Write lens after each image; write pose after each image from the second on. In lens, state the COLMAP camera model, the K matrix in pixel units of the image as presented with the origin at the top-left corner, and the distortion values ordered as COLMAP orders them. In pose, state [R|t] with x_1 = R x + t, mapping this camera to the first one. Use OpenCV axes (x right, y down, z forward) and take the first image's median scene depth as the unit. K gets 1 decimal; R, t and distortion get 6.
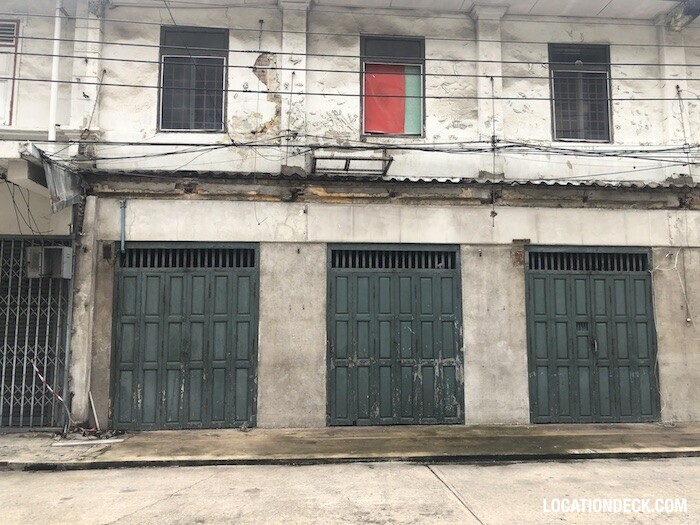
lens RADIAL K [[564.7, 0, 353.4], [0, 564.7, 274.1], [0, 0, 1]] dist [0.011711, -0.003365]
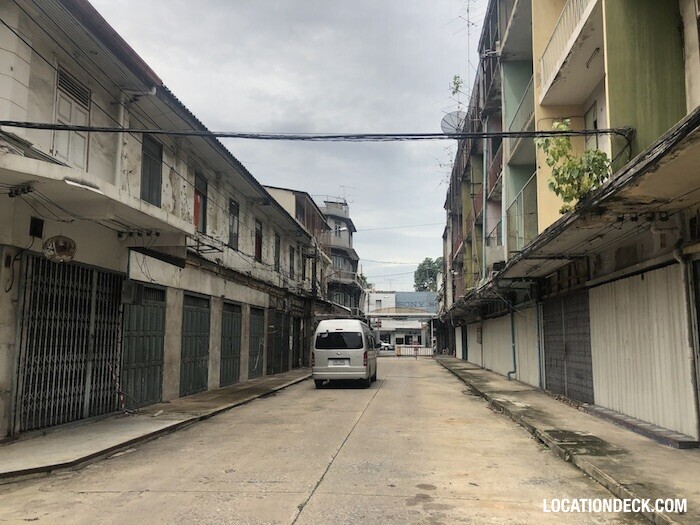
lens RADIAL K [[557.8, 0, 350.0], [0, 557.8, 262.5], [0, 0, 1]] dist [0.019418, -0.000079]
pose [[0.173033, 0.132063, 0.976022, -1.567092], [-0.082357, 0.989439, -0.119278, 0.021729], [-0.981467, -0.059743, 0.182082, 0.211779]]
